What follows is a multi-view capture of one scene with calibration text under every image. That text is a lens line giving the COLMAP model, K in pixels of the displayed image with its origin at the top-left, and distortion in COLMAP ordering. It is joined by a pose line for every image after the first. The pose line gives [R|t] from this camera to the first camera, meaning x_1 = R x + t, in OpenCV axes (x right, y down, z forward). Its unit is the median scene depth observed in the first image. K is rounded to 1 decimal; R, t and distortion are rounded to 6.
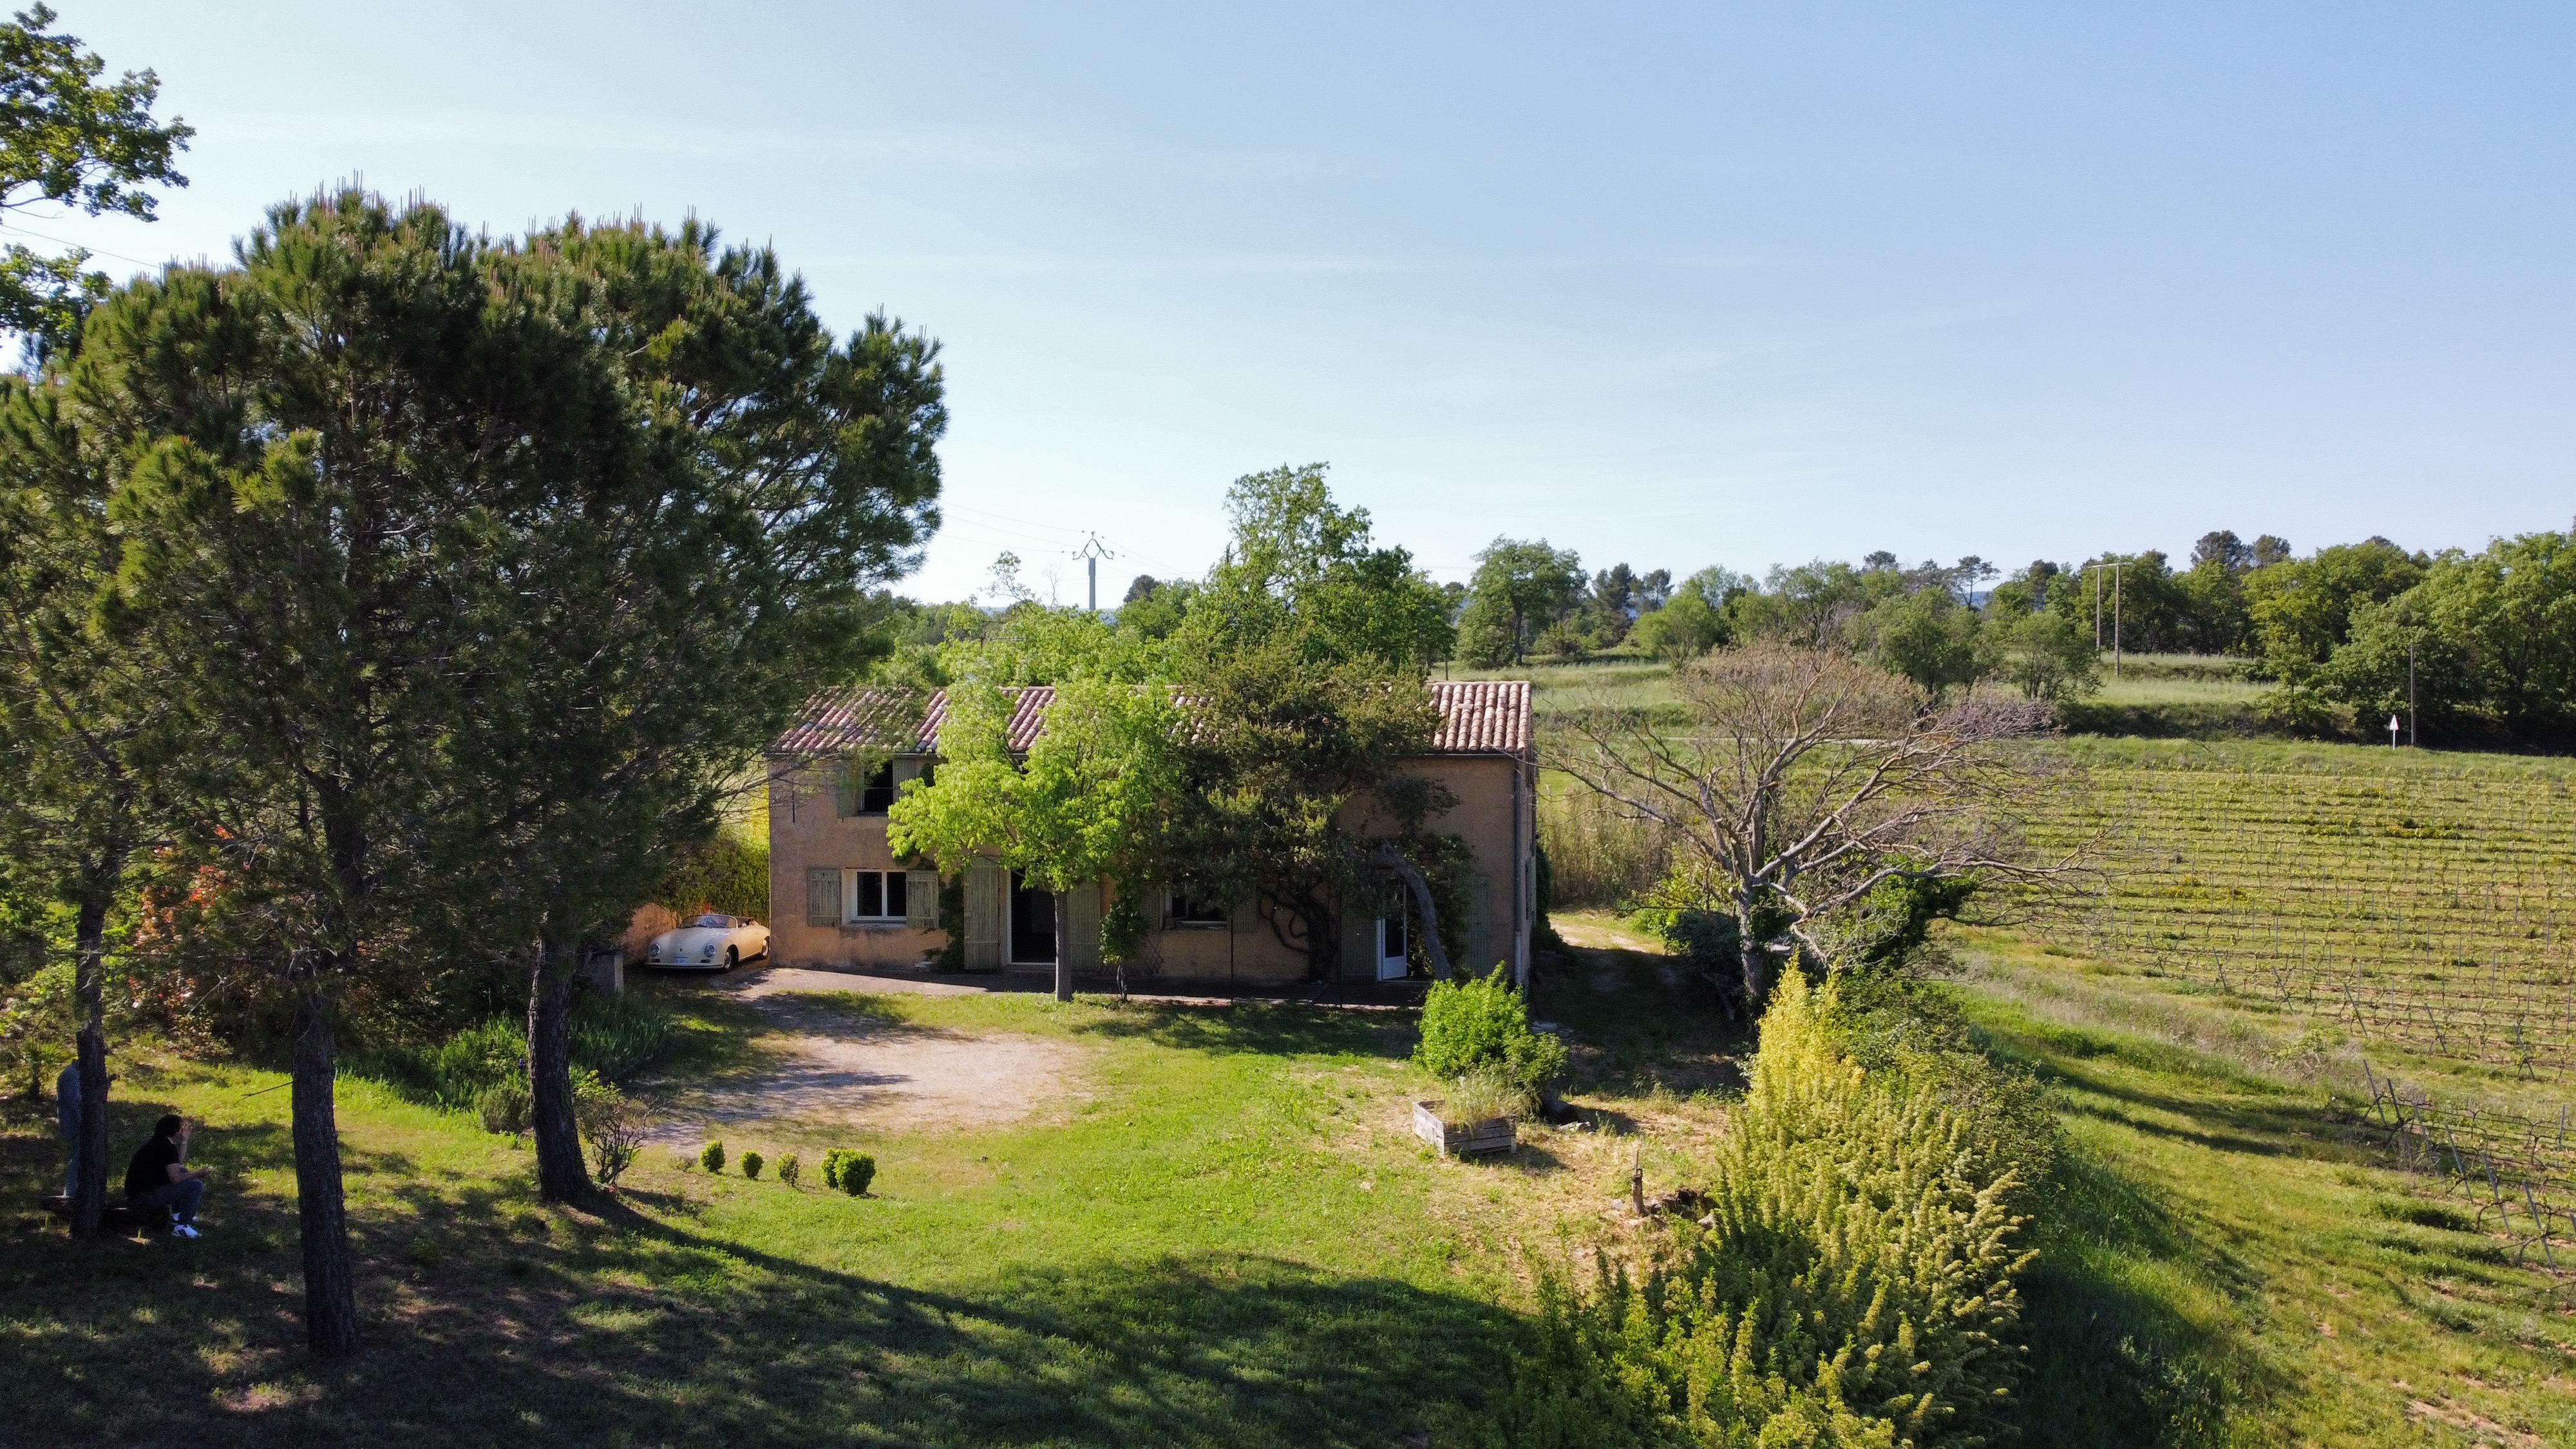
lens RADIAL K [[1936.3, 0, 1288.0], [0, 1936.3, 724.5], [0, 0, 1]] dist [-0.008944, -0.000638]
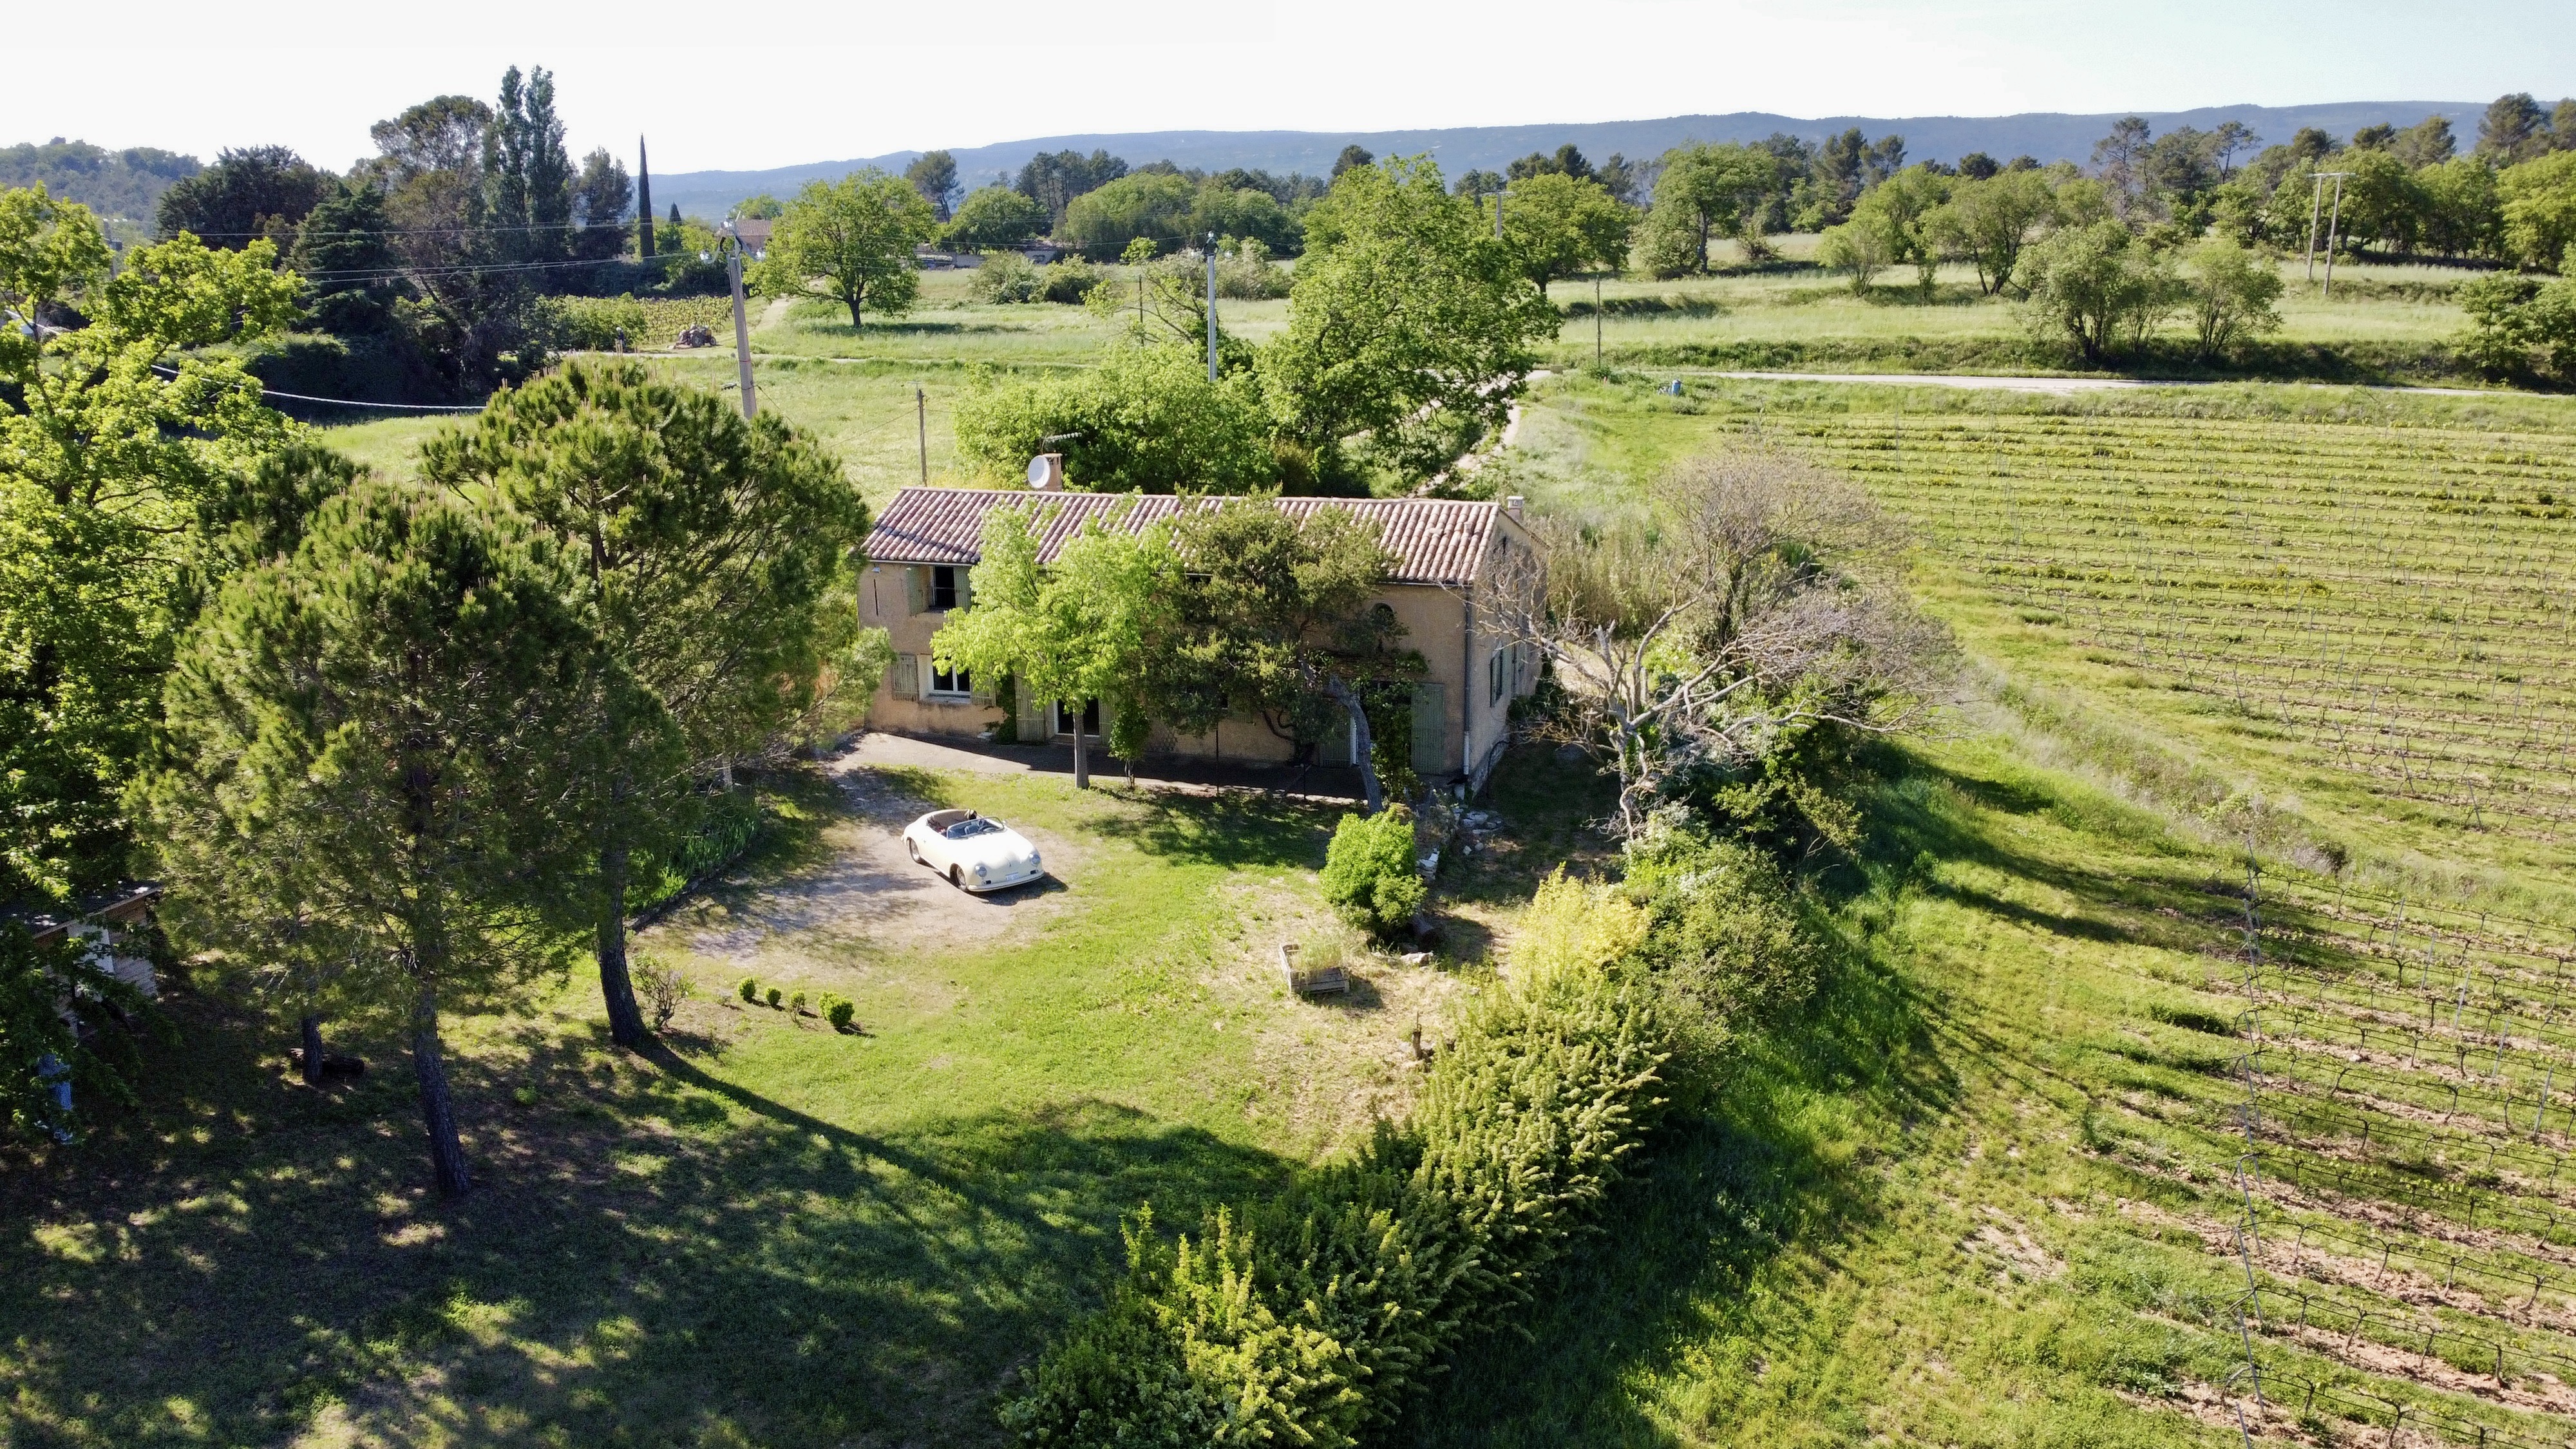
lens RADIAL K [[1932.3, 0, 1288.0], [0, 1932.3, 724.5], [0, 0, 1]] dist [-0.007634, -0.000913]
pose [[0.992363, 0.026607, -0.120447, 0.154304], [0.002476, 0.971966, 0.235109, -0.176926], [0.123326, -0.233612, 0.964477, -0.151781]]
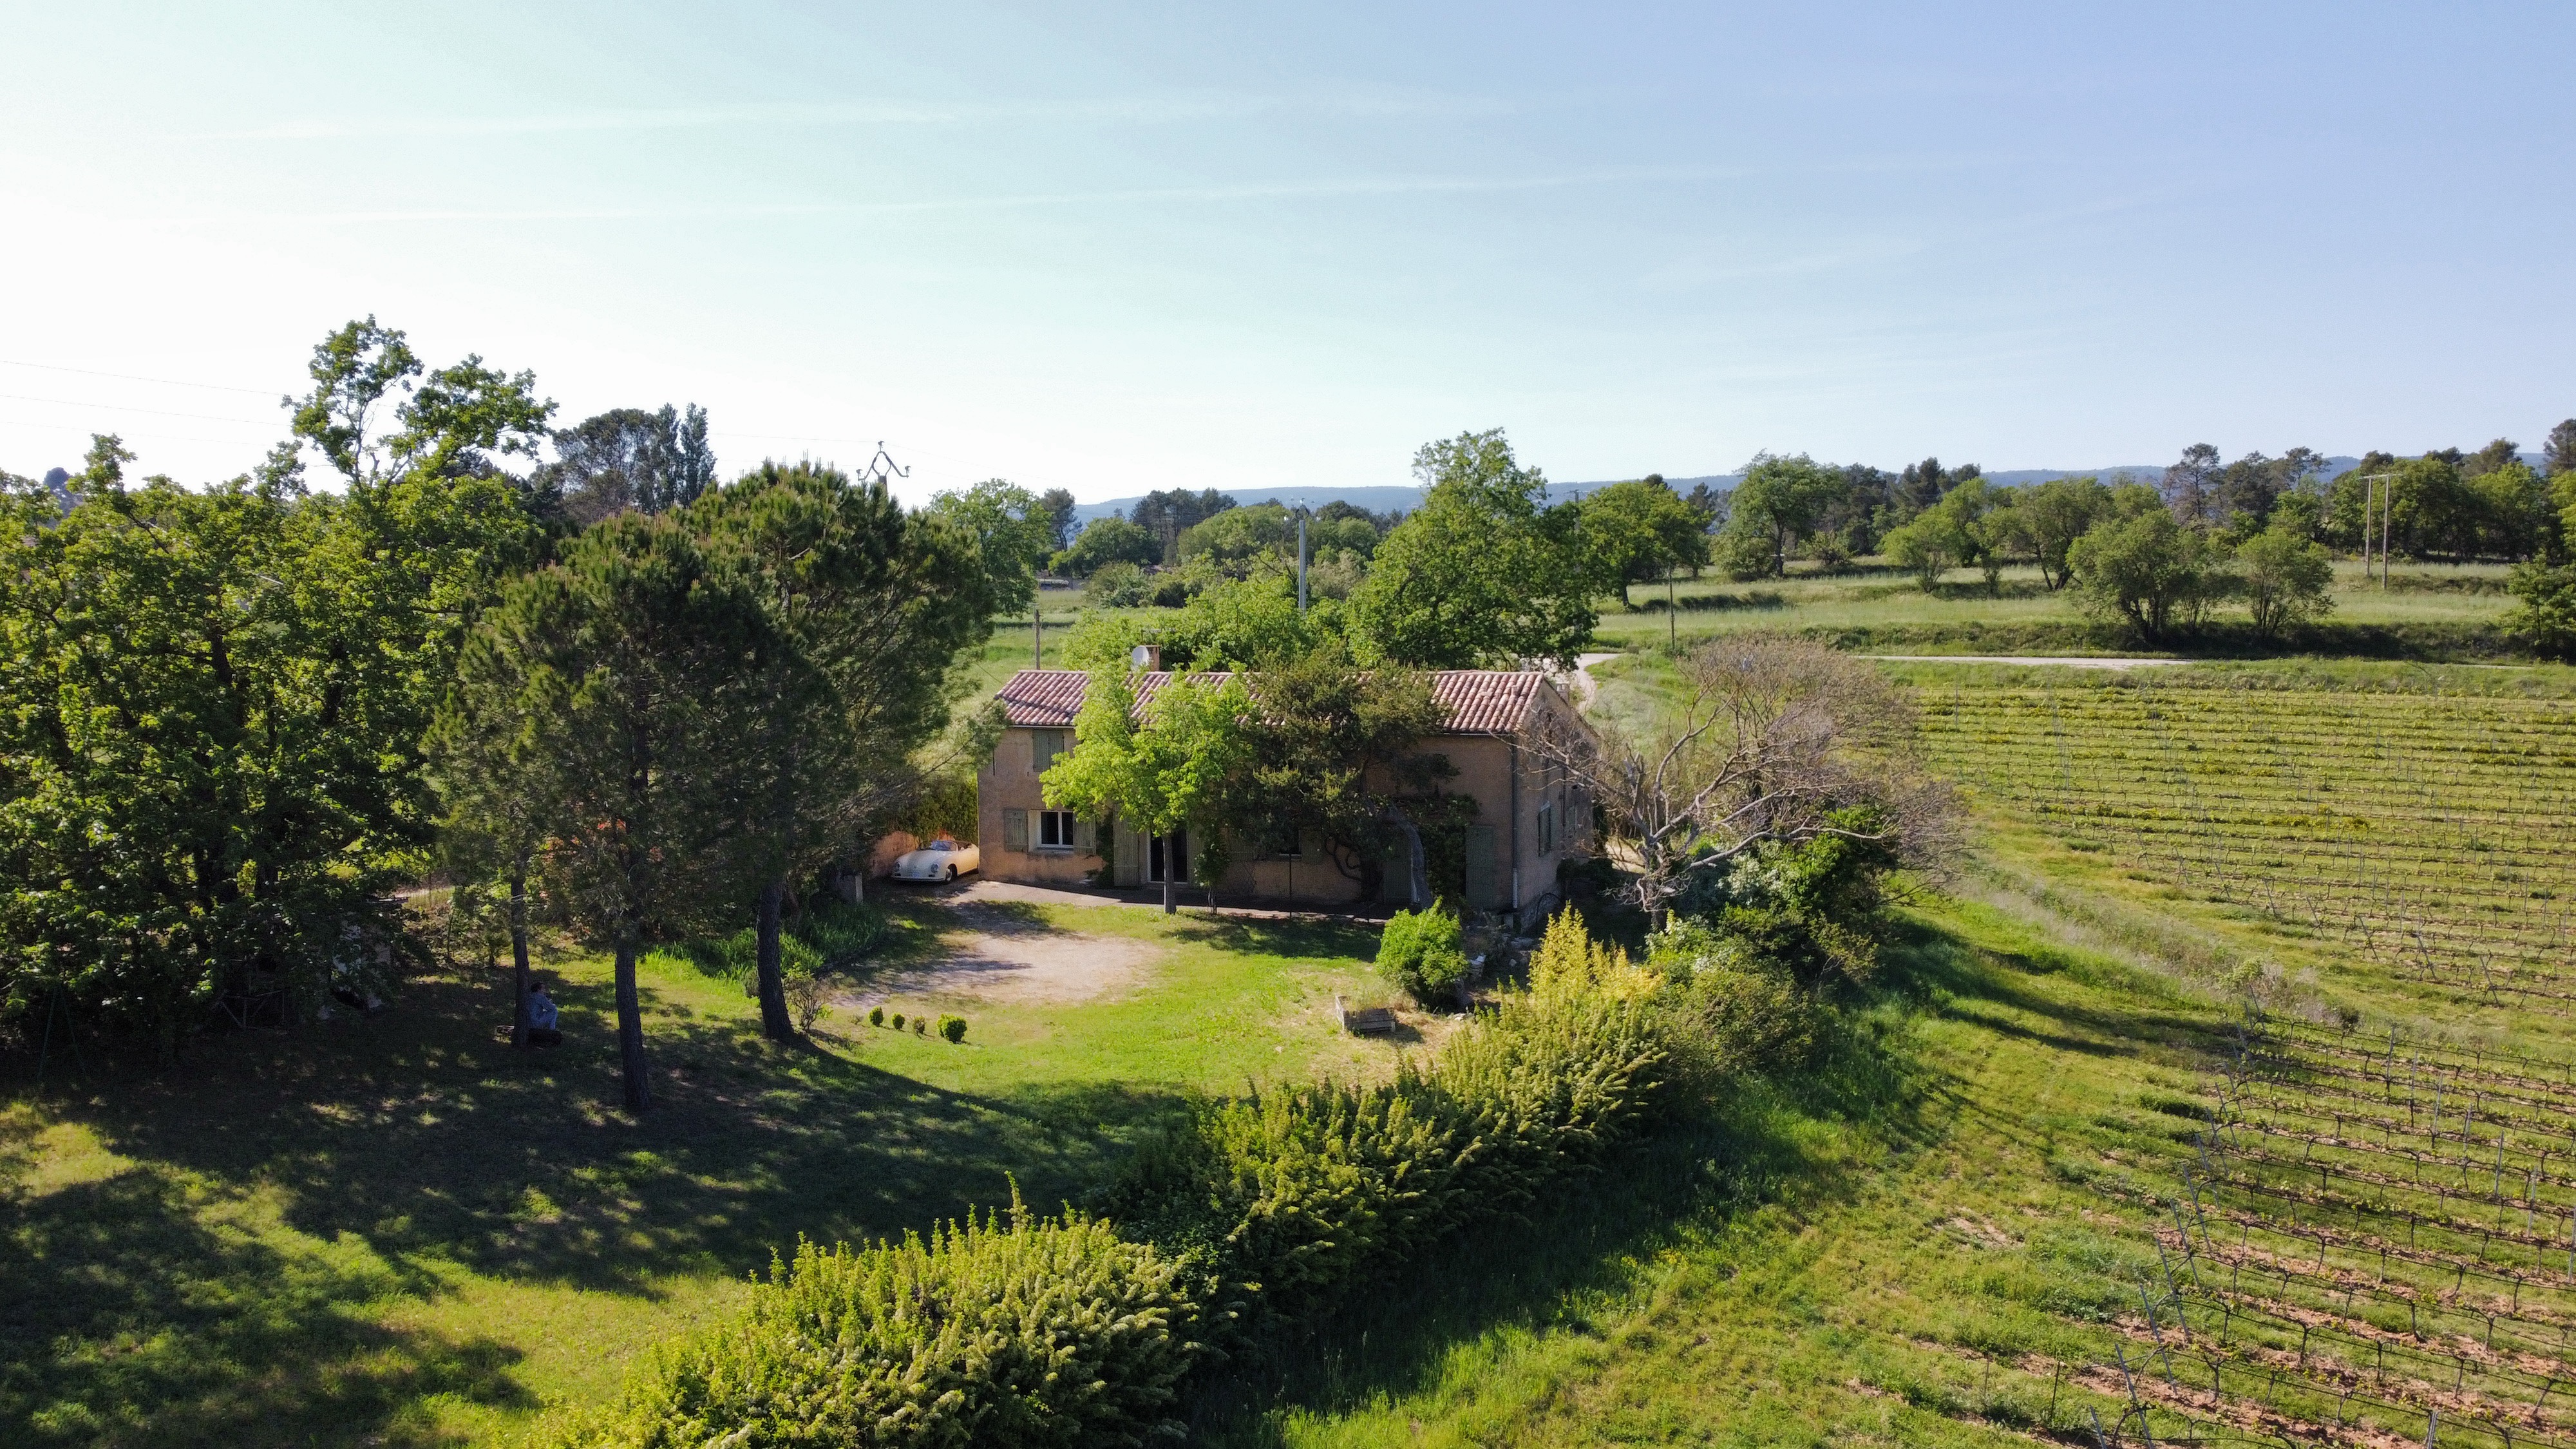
lens RADIAL K [[1932.3, 0, 1288.0], [0, 1932.3, 724.5], [0, 0, 1]] dist [-0.007634, -0.000913]
pose [[0.984233, 0.007815, -0.176706, 0.200869], [0.003120, 0.998101, 0.061519, -0.072618], [0.176851, -0.061100, 0.982339, -0.315054]]
